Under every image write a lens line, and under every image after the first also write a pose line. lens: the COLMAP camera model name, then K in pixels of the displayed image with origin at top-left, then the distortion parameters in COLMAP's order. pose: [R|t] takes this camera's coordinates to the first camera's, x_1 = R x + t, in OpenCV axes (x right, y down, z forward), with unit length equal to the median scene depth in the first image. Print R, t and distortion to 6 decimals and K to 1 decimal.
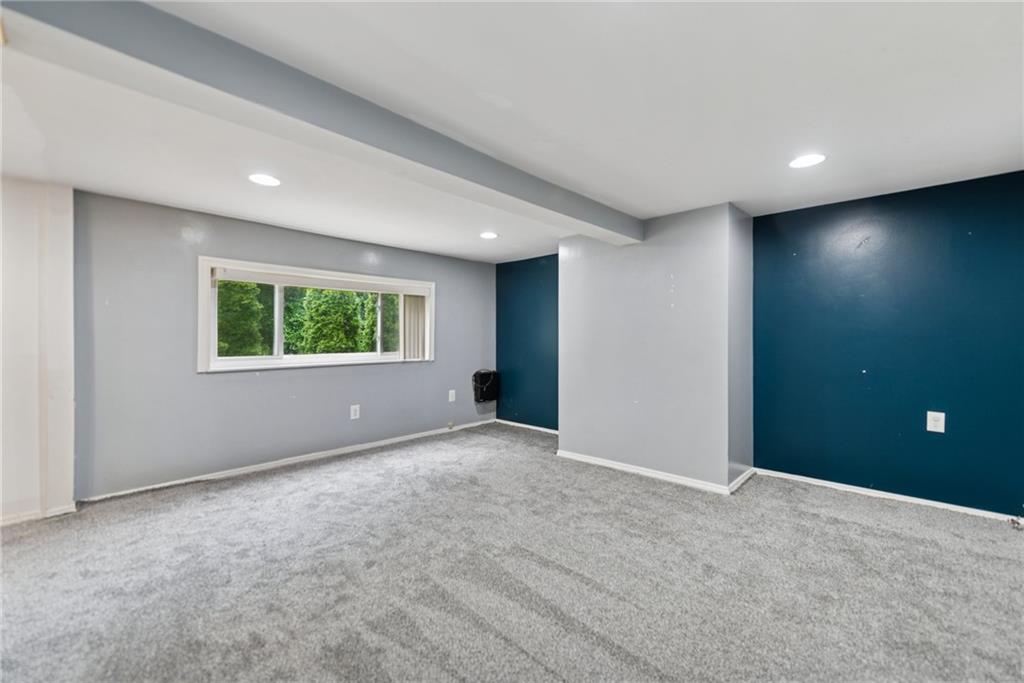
lens RADIAL K [[406.5, 0, 514.5], [0, 406.5, 338.3], [0, 0, 1]] dist [0.015295, -0.004271]
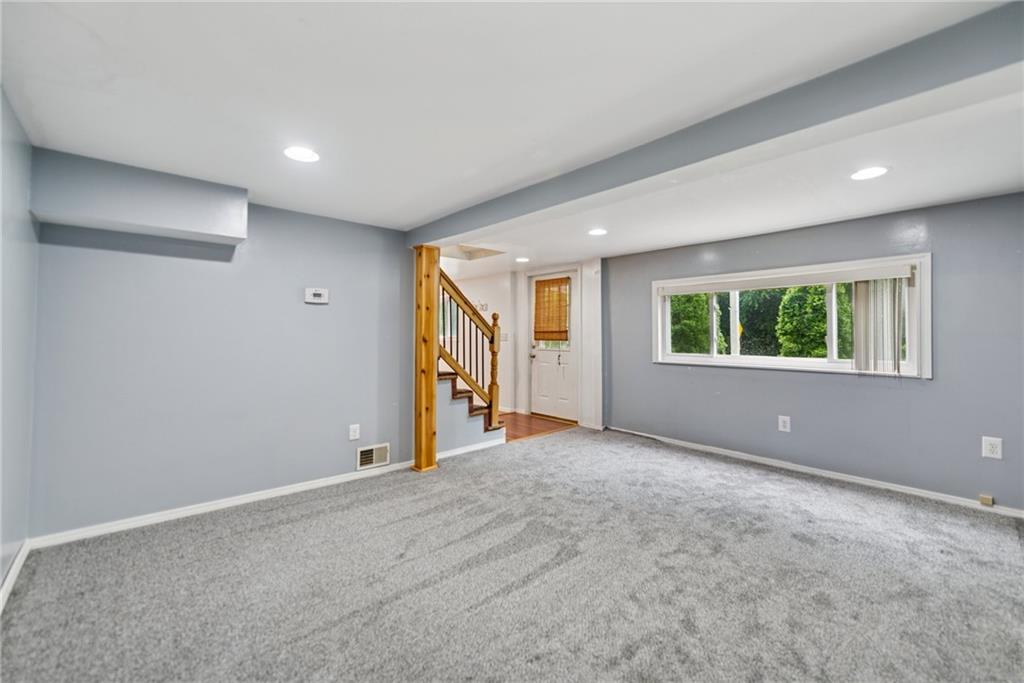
lens RADIAL K [[406.5, 0, 529.2], [0, 406.5, 331.7], [0, 0, 1]] dist [0.015295, -0.004271]
pose [[-0.033562, -0.009277, -0.999394, 0.665157], [-0.007968, 0.999928, -0.009015, -0.008570], [0.999405, 0.007661, -0.033634, 0.608516]]
